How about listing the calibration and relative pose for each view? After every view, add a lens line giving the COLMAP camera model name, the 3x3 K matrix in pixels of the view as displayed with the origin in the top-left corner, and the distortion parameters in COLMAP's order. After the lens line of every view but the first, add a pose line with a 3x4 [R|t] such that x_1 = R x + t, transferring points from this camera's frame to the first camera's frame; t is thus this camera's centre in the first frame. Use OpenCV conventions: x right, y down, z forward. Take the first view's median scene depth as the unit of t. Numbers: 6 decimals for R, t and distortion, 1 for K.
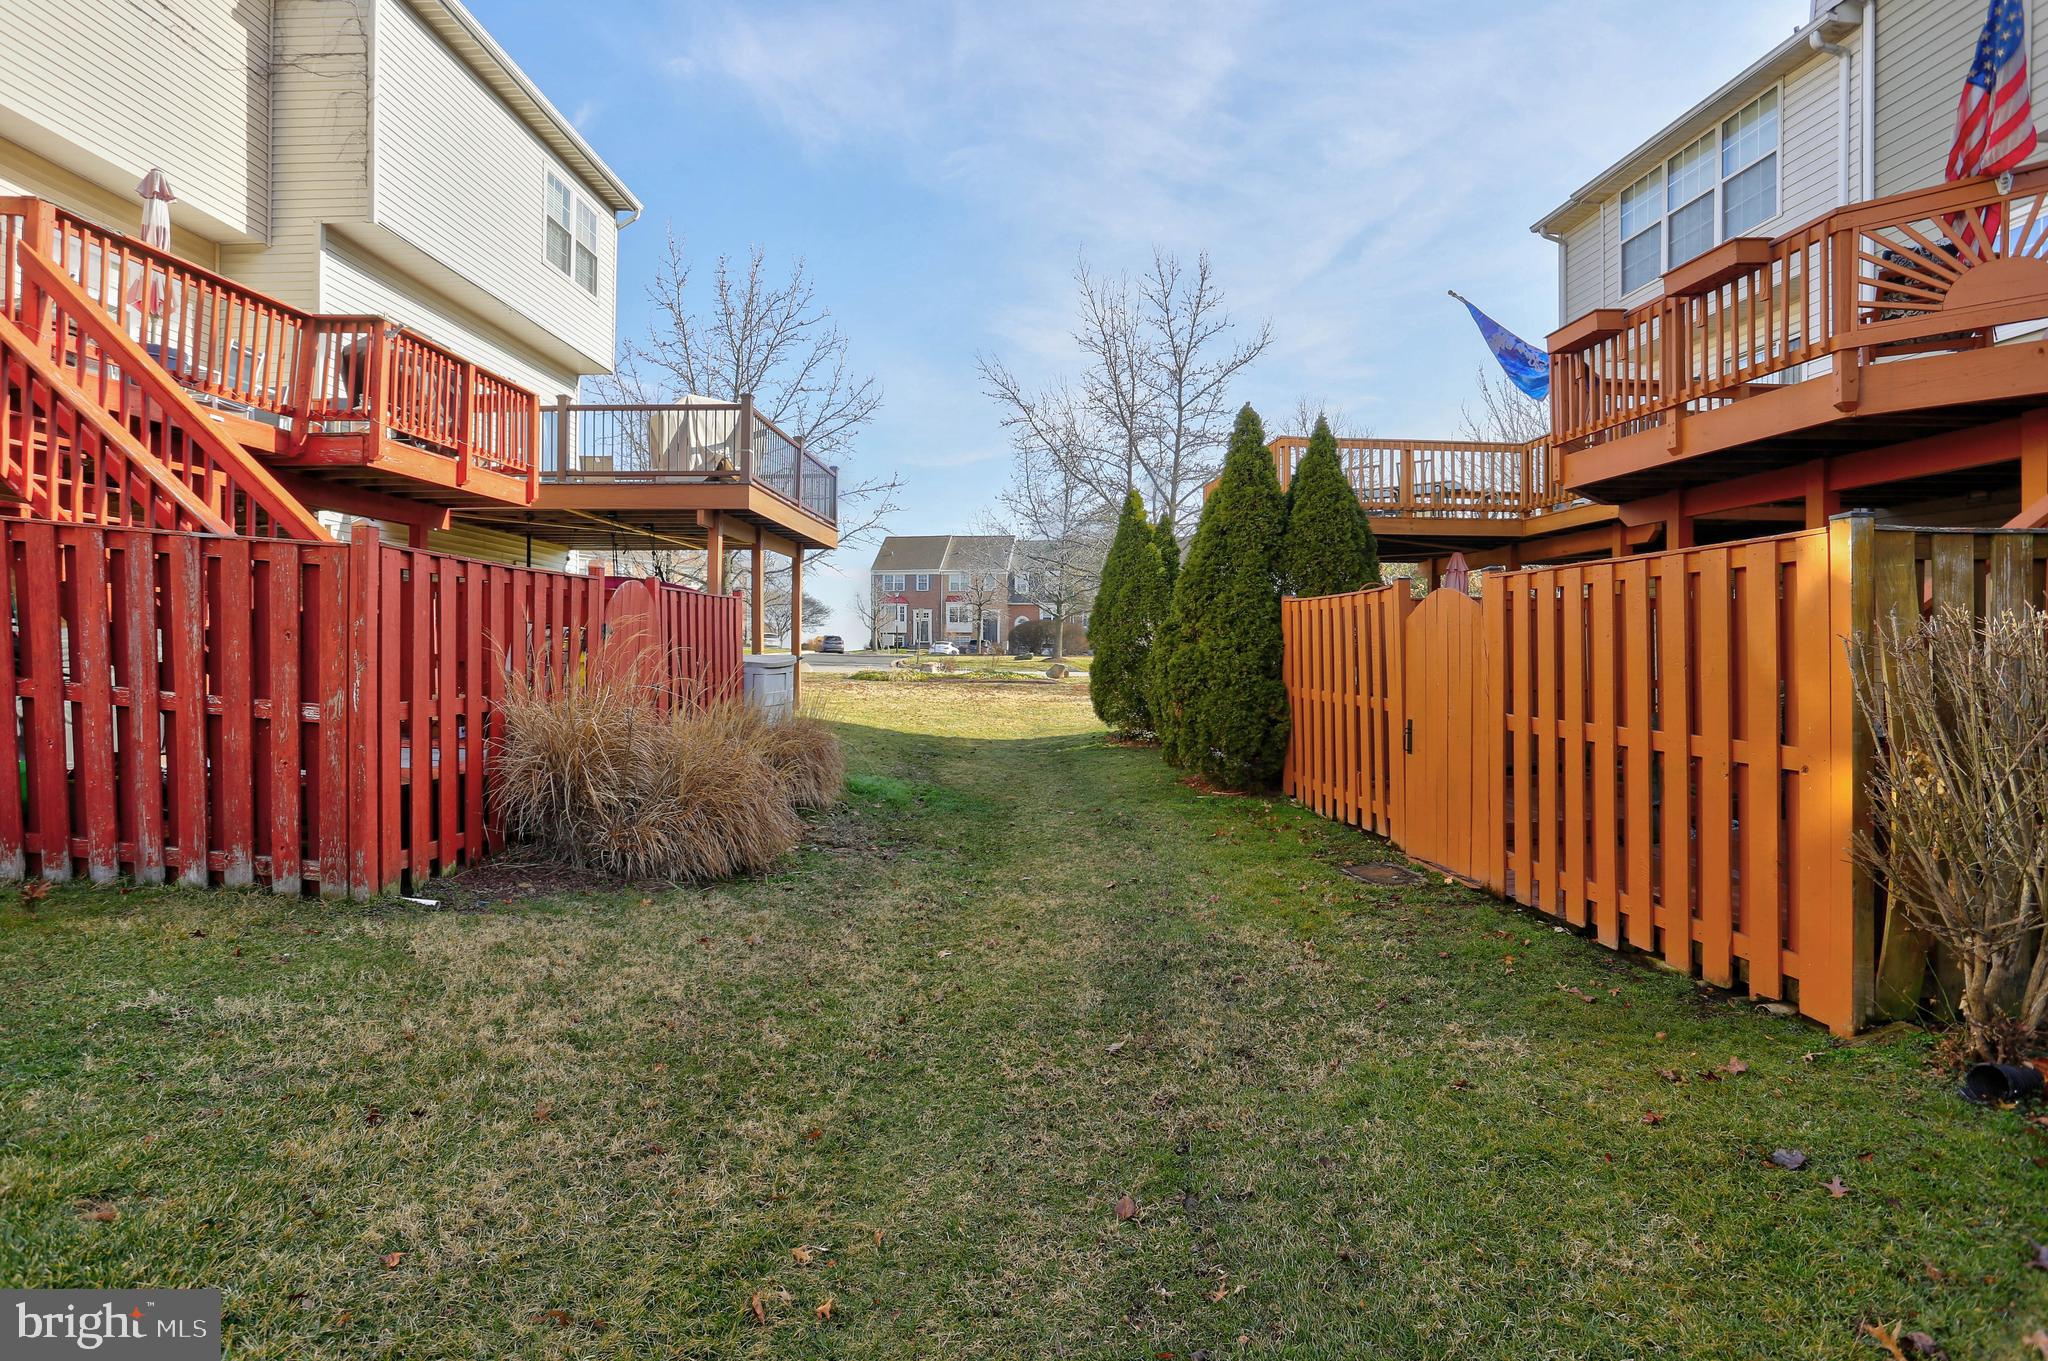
lens RADIAL K [[1018.9, 0, 1022.5], [0, 1018.9, 643.9], [0, 0, 1]] dist [0.000648, -0.000130]
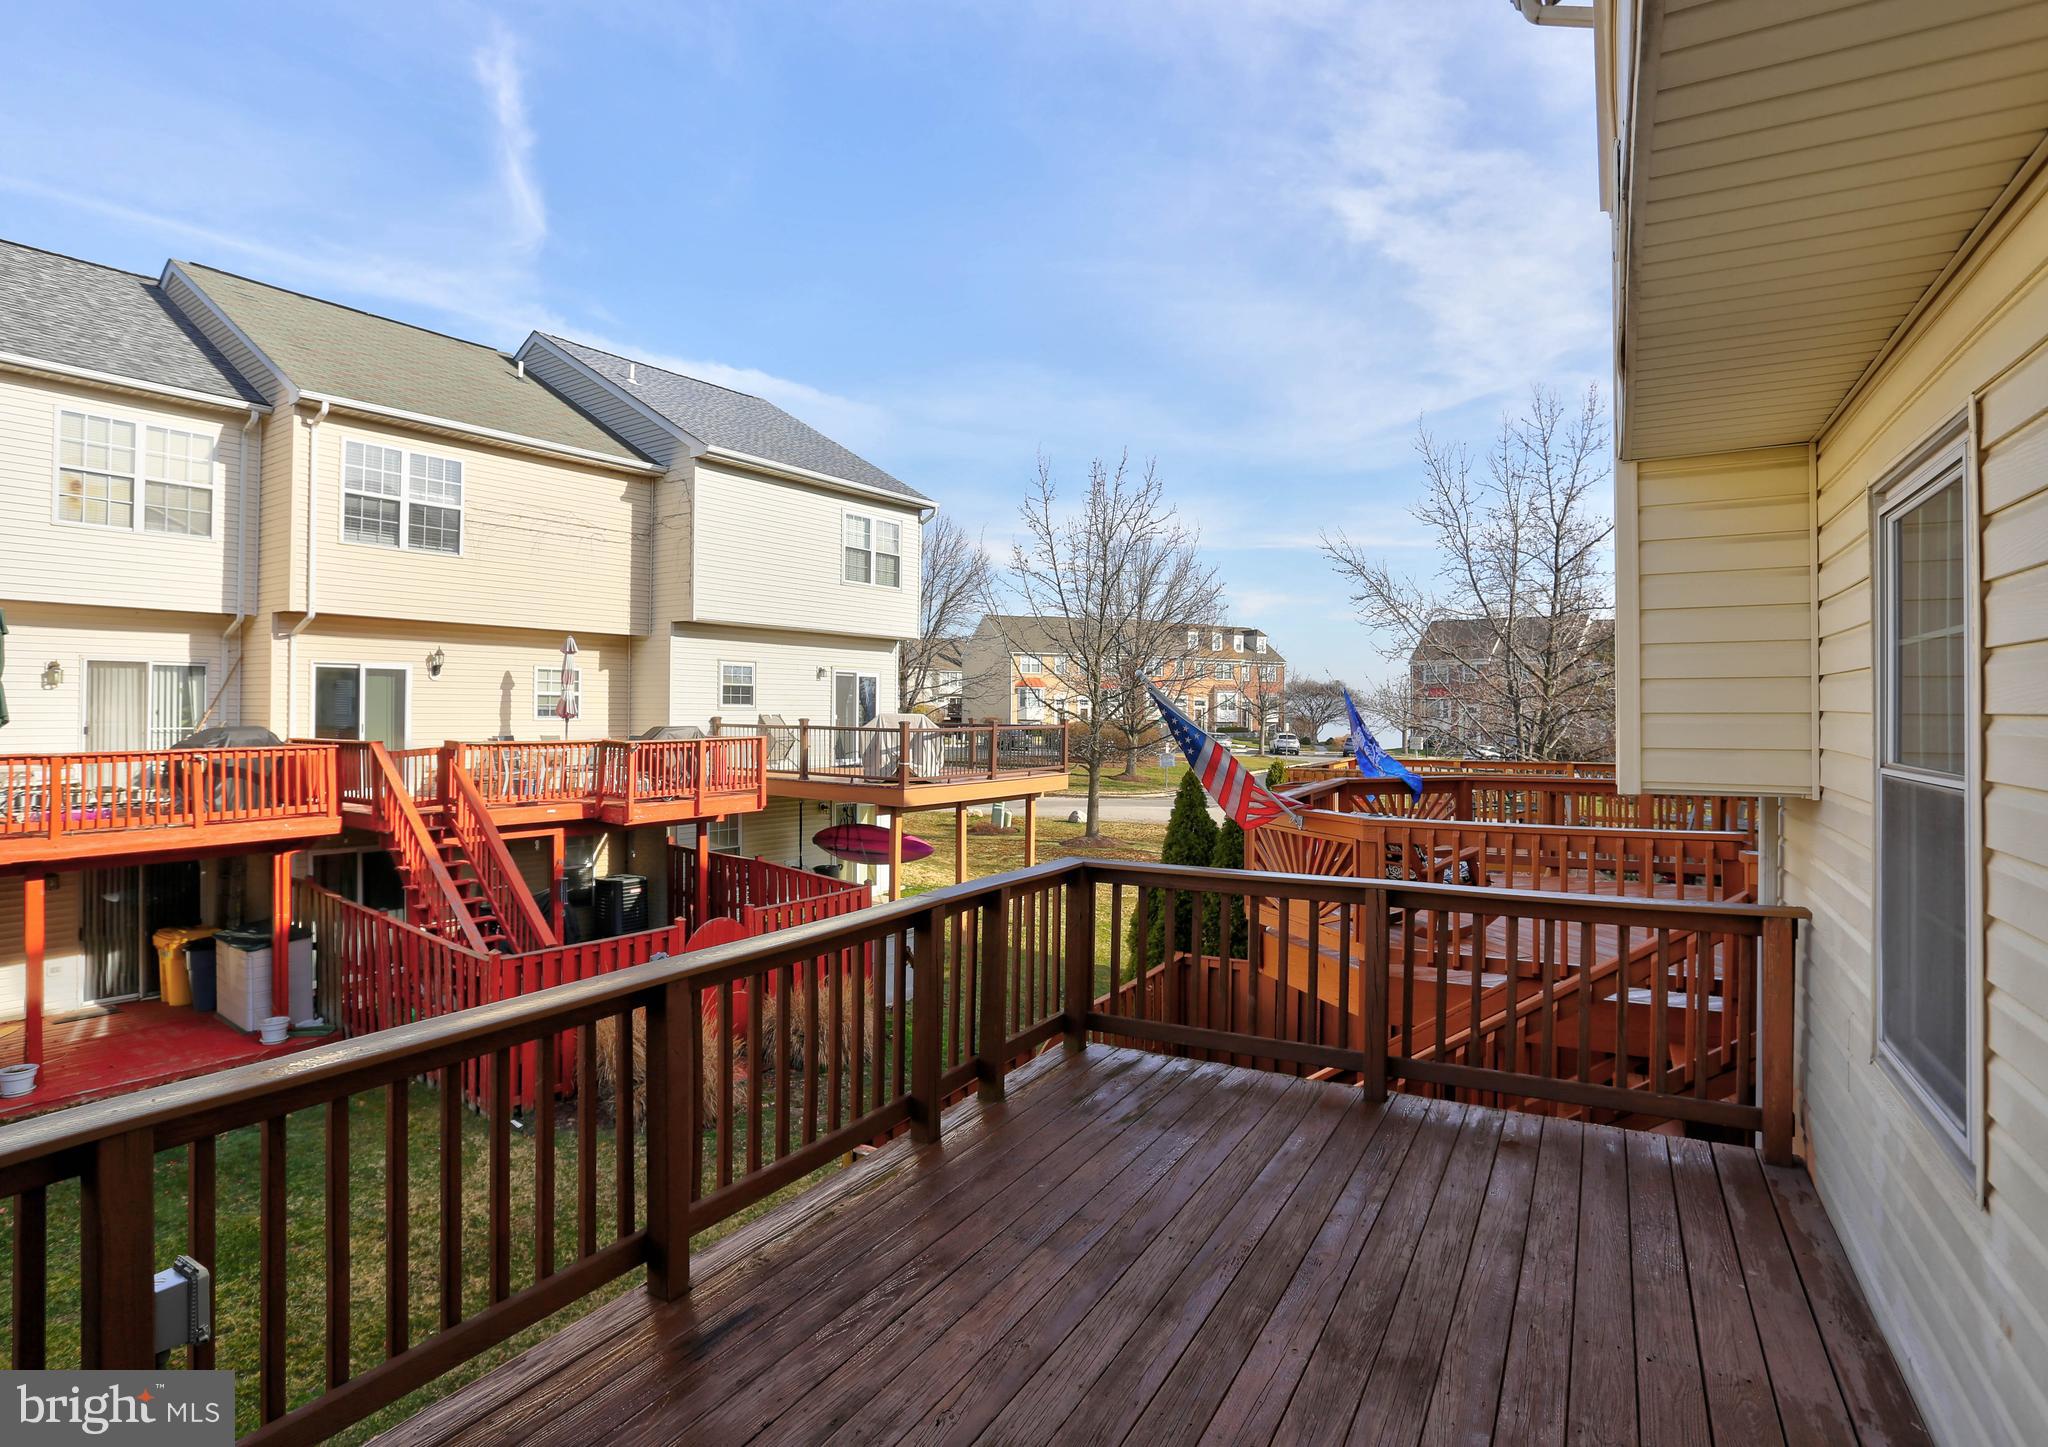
lens RADIAL K [[1089.4, 0, 1024.0], [0, 1089.4, 723.5], [0, 0, 1]] dist [0.000361, 0.000022]
pose [[0.871043, 0.003886, -0.491192, 0.595325], [-0.005985, 0.999978, -0.002703, -0.238265], [0.491171, 0.005295, 0.871047, -0.198036]]
